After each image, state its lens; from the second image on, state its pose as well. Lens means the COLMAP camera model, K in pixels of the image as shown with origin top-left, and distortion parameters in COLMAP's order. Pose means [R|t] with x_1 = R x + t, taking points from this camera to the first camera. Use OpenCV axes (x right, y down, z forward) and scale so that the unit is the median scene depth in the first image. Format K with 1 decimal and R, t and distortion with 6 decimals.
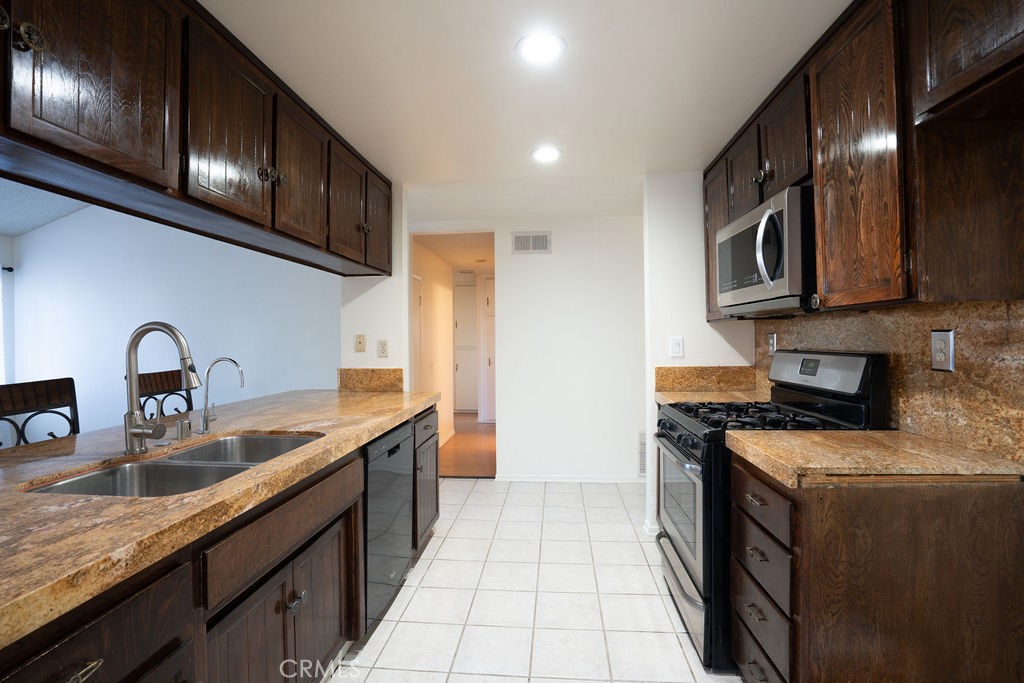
lens RADIAL K [[480.8, 0, 519.5], [0, 480.8, 340.1], [0, 0, 1]] dist [-0.060150, 0.022991]
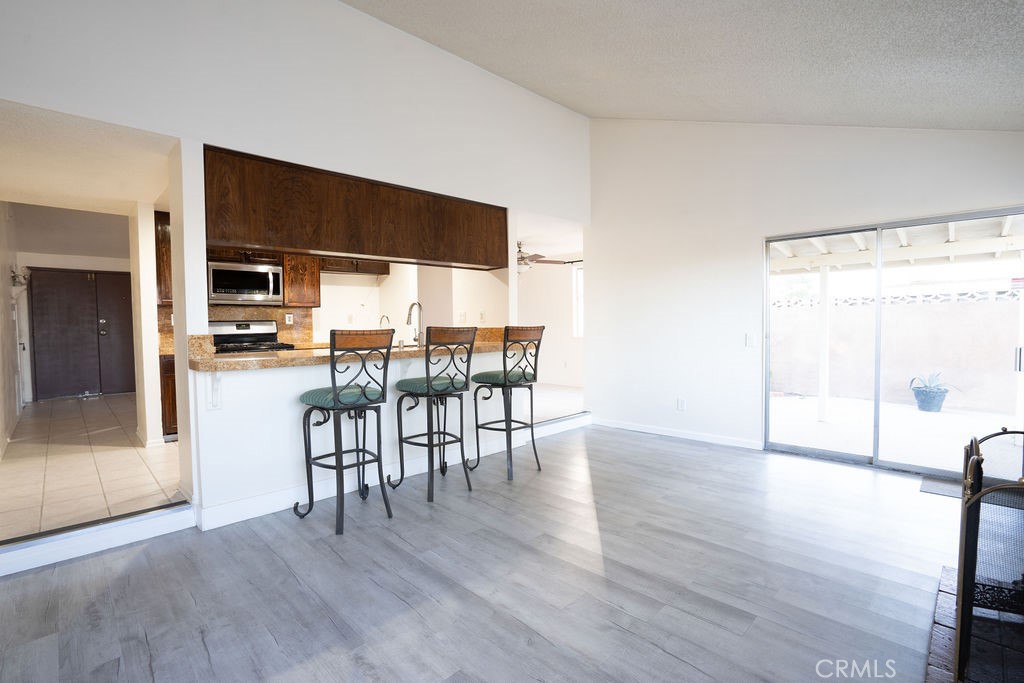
lens RADIAL K [[476.4, 0, 513.2], [0, 476.4, 337.4], [0, 0, 1]] dist [-0.055993, 0.020781]
pose [[-0.756307, -0.000510, 0.654216, -2.431871], [0.023788, 0.999317, 0.028279, 0.086995], [-0.653784, 0.036950, -0.755779, 2.177022]]
